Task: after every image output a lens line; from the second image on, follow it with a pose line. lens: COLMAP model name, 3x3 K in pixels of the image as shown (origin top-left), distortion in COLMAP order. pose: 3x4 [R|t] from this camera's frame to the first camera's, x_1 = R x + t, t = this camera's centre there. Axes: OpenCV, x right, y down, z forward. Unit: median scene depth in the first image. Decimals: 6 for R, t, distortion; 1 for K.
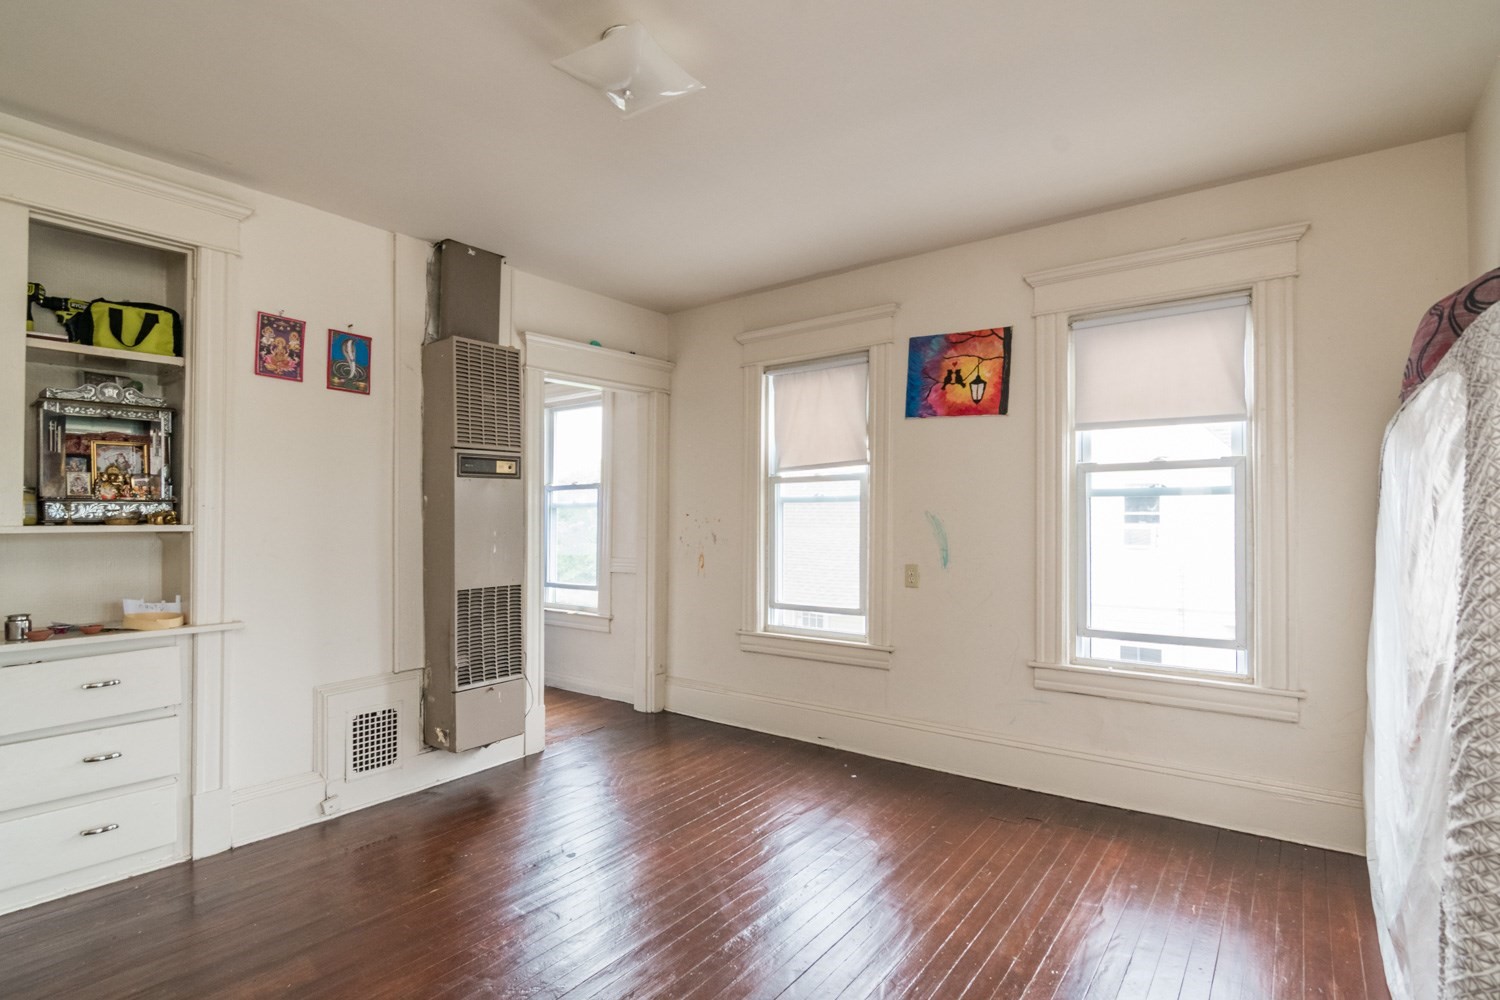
lens RADIAL K [[739.9, 0, 748.4], [0, 739.9, 505.1], [0, 0, 1]] dist [-0.005621, -0.002665]
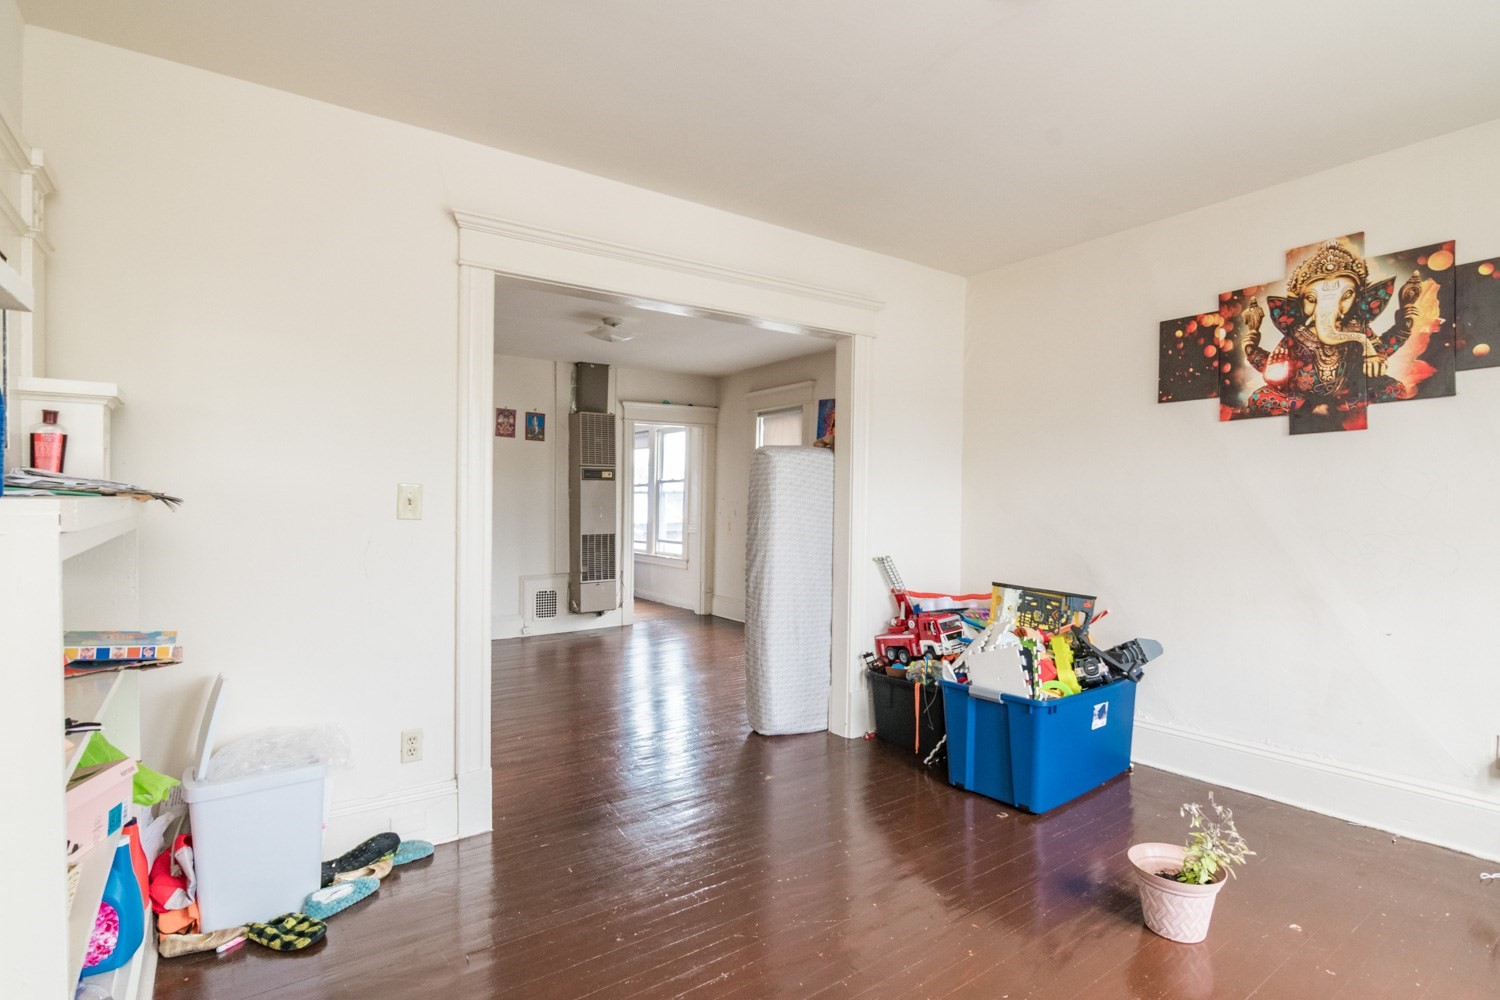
lens RADIAL K [[739.9, 0, 749.3], [0, 739.9, 500.1], [0, 0, 1]] dist [-0.005621, -0.002665]
pose [[0.957111, 0.008622, -0.289593, 0.622680], [-0.003549, 0.999831, 0.018039, -0.020351], [0.289699, -0.016238, 0.956980, -0.804294]]
